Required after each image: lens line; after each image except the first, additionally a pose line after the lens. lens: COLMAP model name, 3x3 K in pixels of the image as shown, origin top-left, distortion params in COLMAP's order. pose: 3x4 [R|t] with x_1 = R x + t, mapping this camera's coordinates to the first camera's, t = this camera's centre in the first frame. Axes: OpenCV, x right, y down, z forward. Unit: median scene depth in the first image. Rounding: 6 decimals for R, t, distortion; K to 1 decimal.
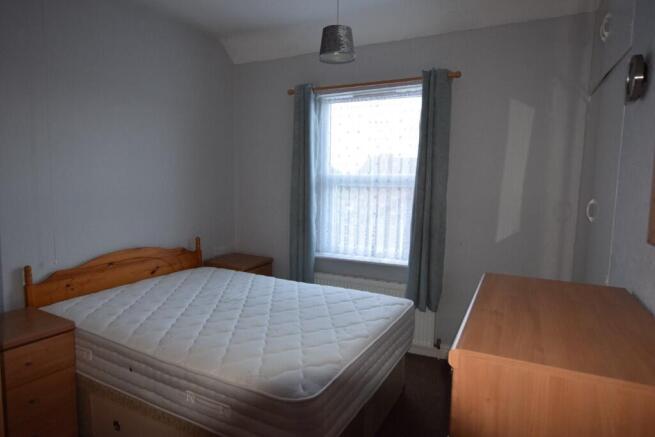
lens RADIAL K [[397.0, 0, 324.7], [0, 397.0, 218.9], [0, 0, 1]] dist [-0.002865, 0.003228]
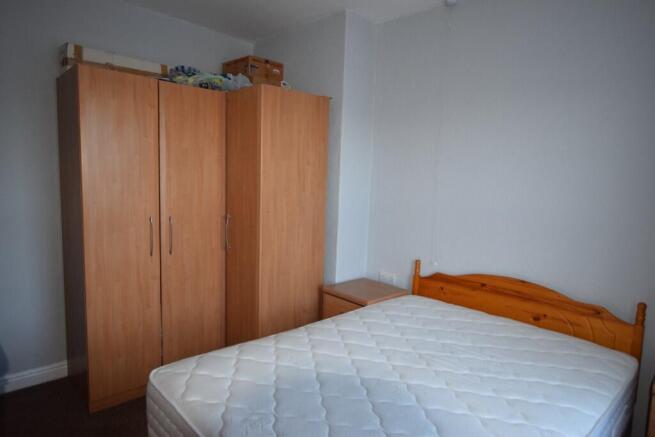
lens RADIAL K [[397.0, 0, 324.7], [0, 397.0, 218.9], [0, 0, 1]] dist [-0.002865, 0.003228]
pose [[-0.318215, 0.068688, -0.945527, 0.410410], [-0.129601, 0.984856, 0.115162, -0.090818], [0.939118, 0.159188, -0.304494, 0.837237]]
